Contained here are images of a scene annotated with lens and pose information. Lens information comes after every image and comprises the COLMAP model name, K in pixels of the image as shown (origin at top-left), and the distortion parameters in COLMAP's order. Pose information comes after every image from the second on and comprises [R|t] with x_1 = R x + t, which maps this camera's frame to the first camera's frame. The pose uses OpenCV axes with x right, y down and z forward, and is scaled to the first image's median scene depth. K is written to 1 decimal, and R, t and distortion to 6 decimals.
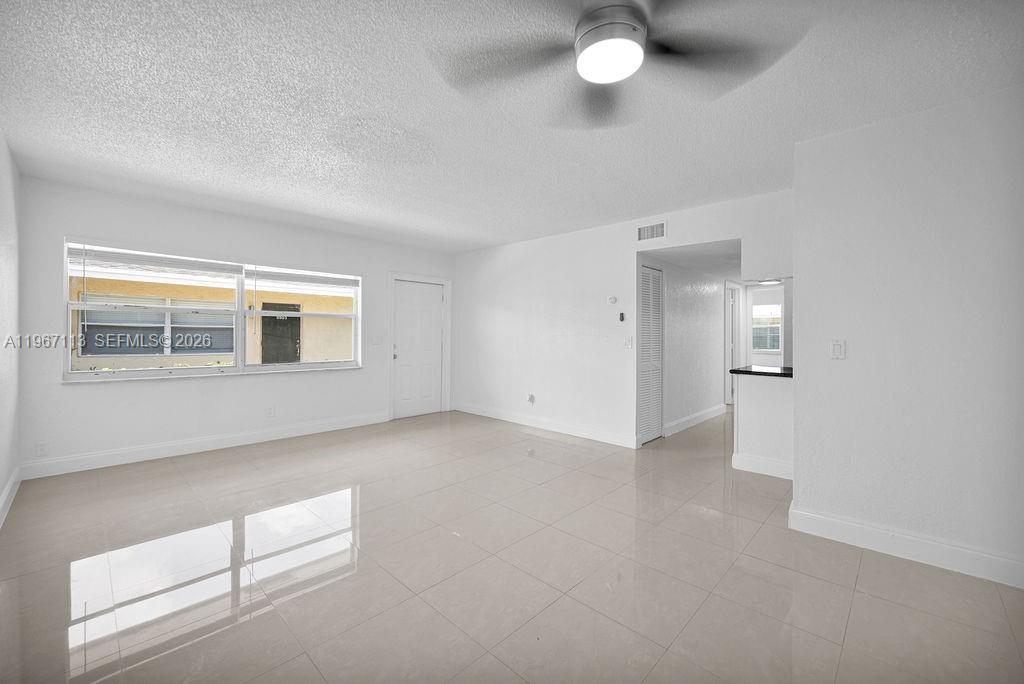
lens RADIAL K [[417.8, 0, 516.8], [0, 417.8, 332.8], [0, 0, 1]] dist [-0.000485, -0.000190]
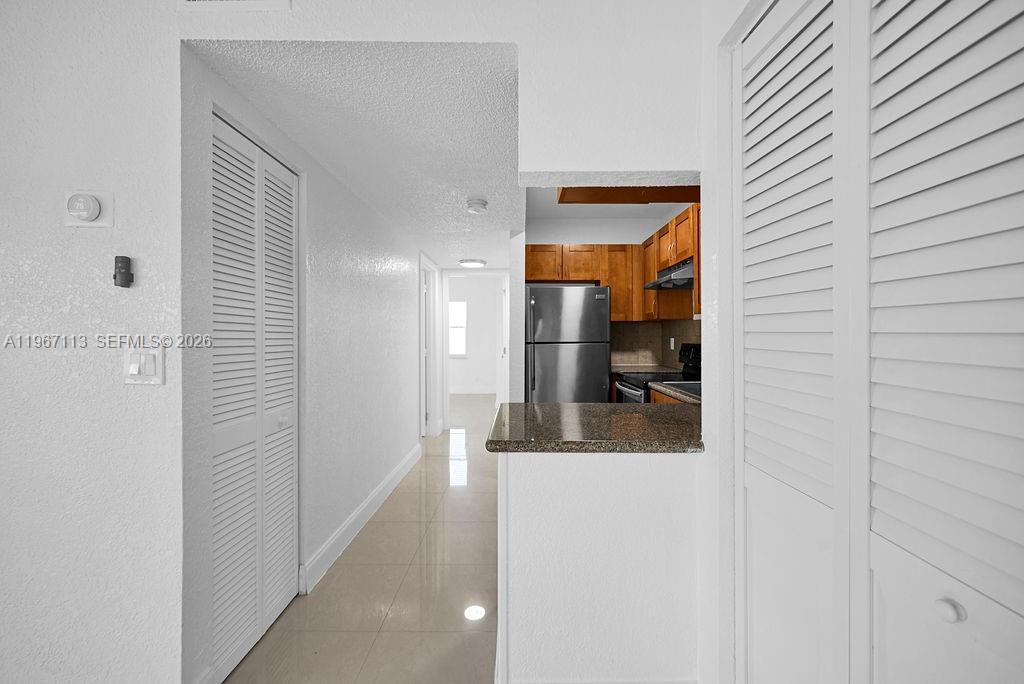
lens RADIAL K [[405.6, 0, 515.4], [0, 405.6, 337.7], [0, 0, 1]] dist [-0.000551, -0.000154]
pose [[0.732540, -0.004891, 0.680706, 0.232390], [-0.001260, 0.999963, 0.008541, 0.002722], [-0.680723, -0.007114, 0.732507, 0.568752]]
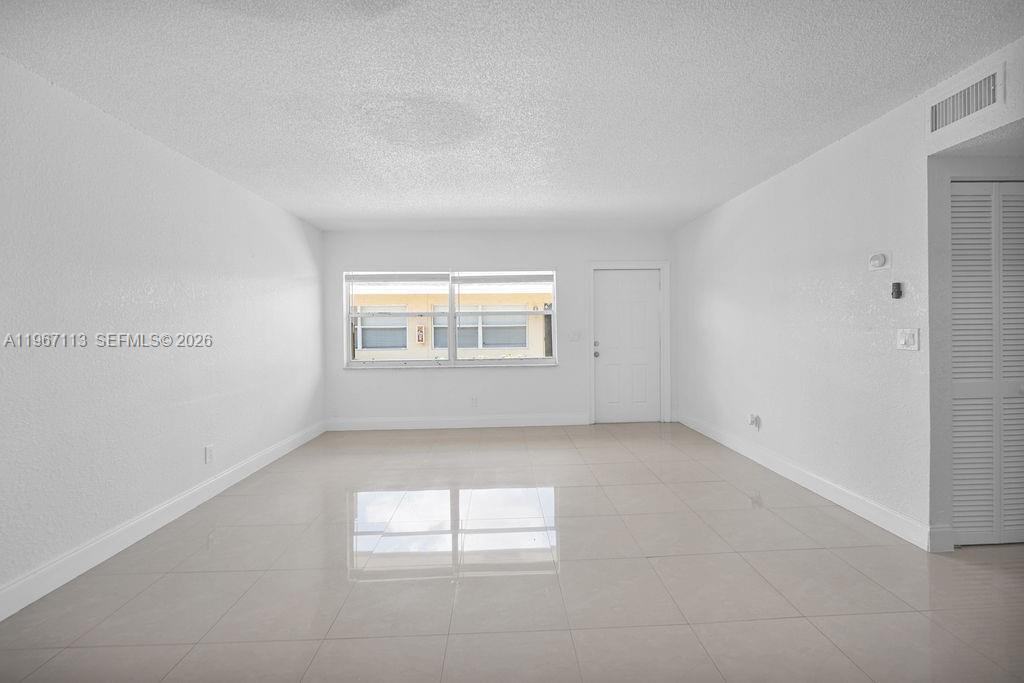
lens RADIAL K [[417.4, 0, 510.7], [0, 417.4, 334.6], [0, 0, 1]] dist [0.000823, 0.000289]
pose [[0.714462, -0.009750, -0.699606, 0.244010], [0.021448, 0.999738, 0.007971, 0.002952], [0.699345, -0.020700, 0.714484, 0.257644]]
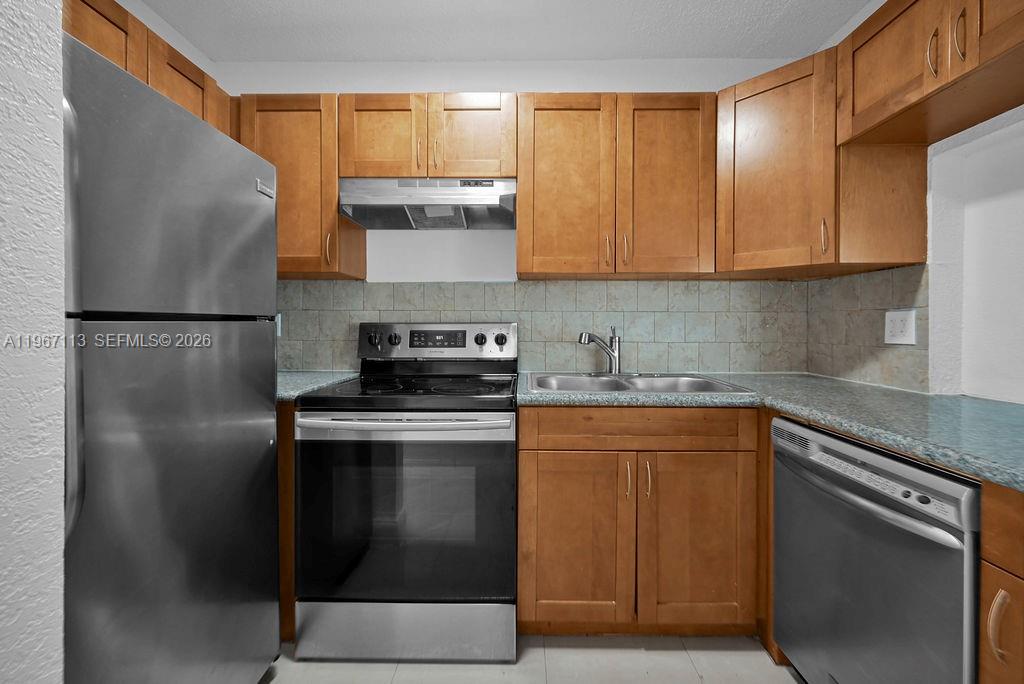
lens RADIAL K [[411.5, 0, 514.9], [0, 411.5, 329.4], [0, 0, 1]] dist [0.000197, 0.000137]
pose [[-0.674526, -0.013196, 0.738133, 0.524509], [-0.010940, 0.999909, 0.007878, 0.019828], [-0.738170, -0.002761, -0.674609, 1.031889]]
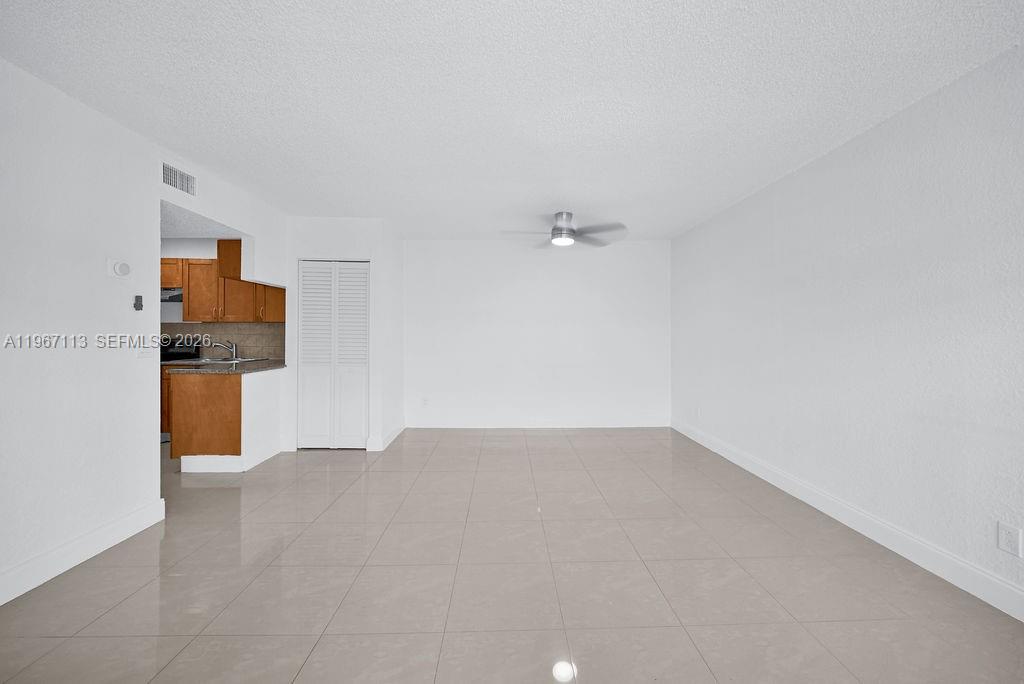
lens RADIAL K [[412.7, 0, 515.5], [0, 412.7, 336.8], [0, 0, 1]] dist [-0.001318, 0.000554]
pose [[-0.703624, -0.009693, 0.710506, -0.452317], [-0.013092, 0.999914, 0.000676, 0.000944], [-0.710452, -0.008826, -0.703691, 0.926473]]
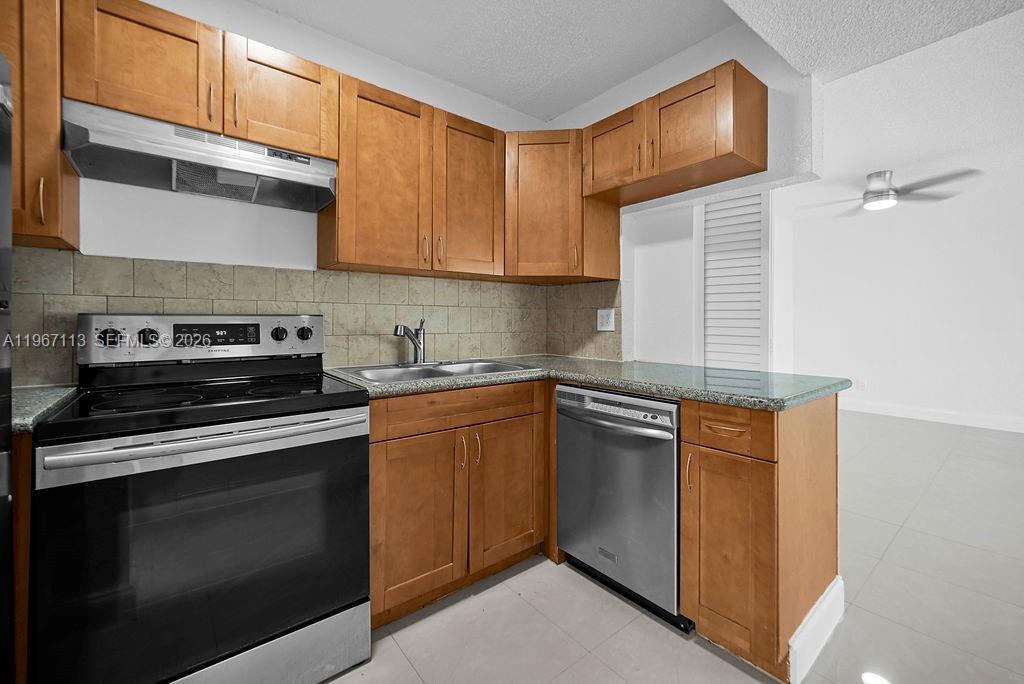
lens RADIAL K [[425.2, 0, 515.8], [0, 425.2, 321.2], [0, 0, 1]] dist [0.000491, -0.000258]
pose [[-0.991147, -0.007734, 0.132546, 0.593544], [-0.008547, 0.999948, -0.005561, 0.022596], [-0.132496, -0.006645, -0.991161, 1.111213]]
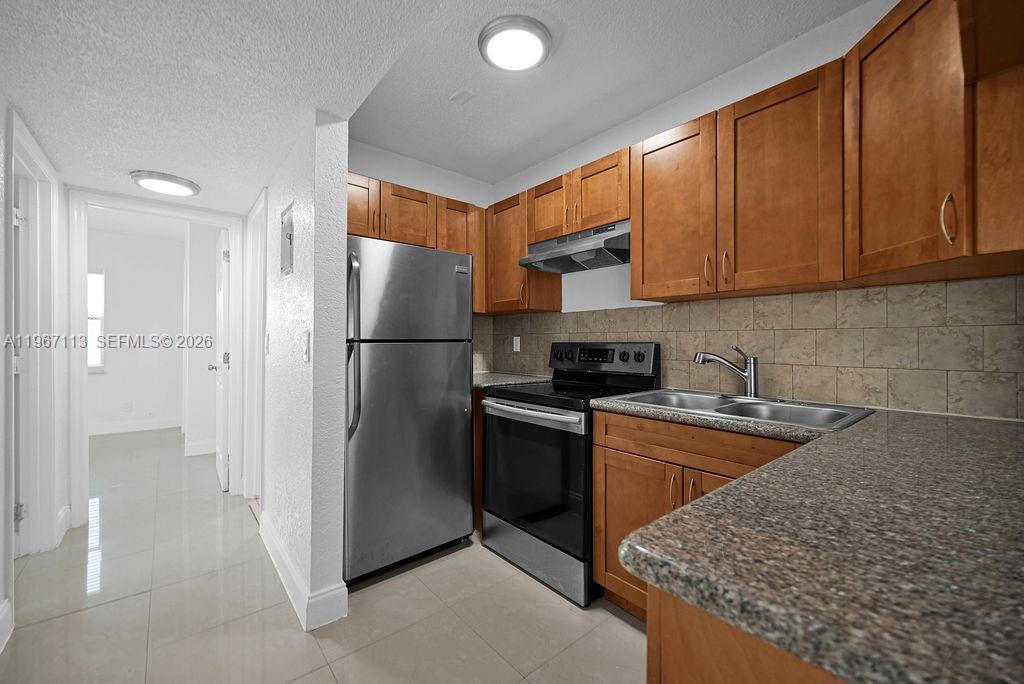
lens RADIAL K [[407.8, 0, 515.0], [0, 407.8, 342.9], [0, 0, 1]] dist [0.000284, -0.000023]
pose [[0.109271, -0.005645, 0.993996, 0.373425], [-0.008729, 0.999940, 0.006639, 0.015606], [-0.993974, -0.009402, 0.109216, 0.868861]]
